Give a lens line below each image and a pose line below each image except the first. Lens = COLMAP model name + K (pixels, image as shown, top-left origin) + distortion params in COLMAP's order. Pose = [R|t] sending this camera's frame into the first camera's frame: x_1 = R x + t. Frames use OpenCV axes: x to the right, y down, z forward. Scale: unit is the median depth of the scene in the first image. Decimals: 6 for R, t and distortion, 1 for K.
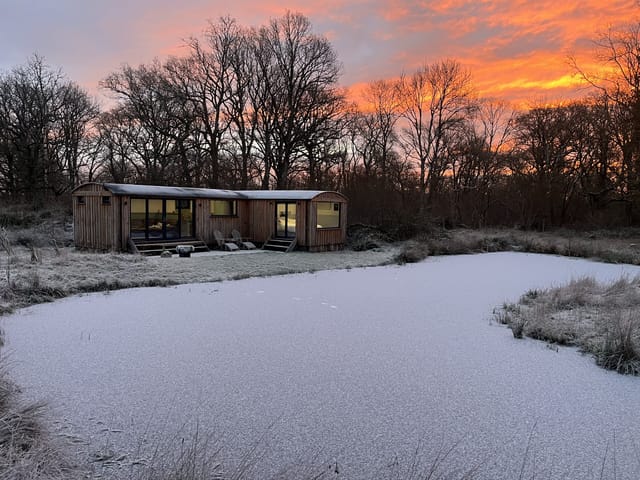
lens RADIAL K [[465.1, 0, 320.0], [0, 465.1, 240.0], [0, 0, 1]] dist [0.075366, -0.084910]
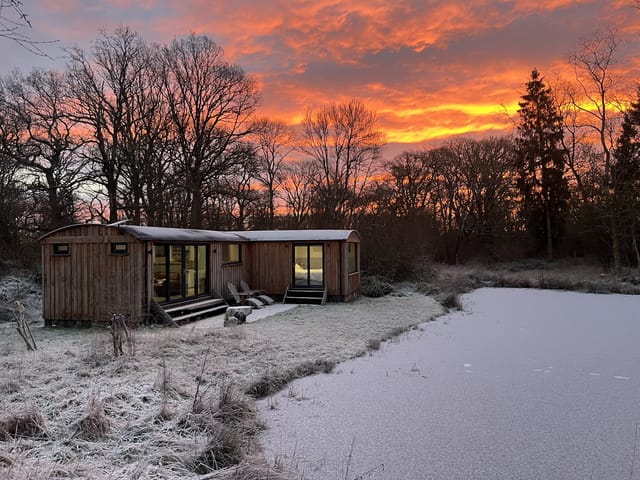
lens RADIAL K [[465.1, 0, 320.0], [0, 465.1, 240.0], [0, 0, 1]] dist [0.075366, -0.084910]
pose [[0.934106, -0.022172, 0.356307, -0.348745], [0.051073, 0.996103, -0.071909, -0.027475], [-0.353324, 0.085368, 0.931598, 0.212702]]
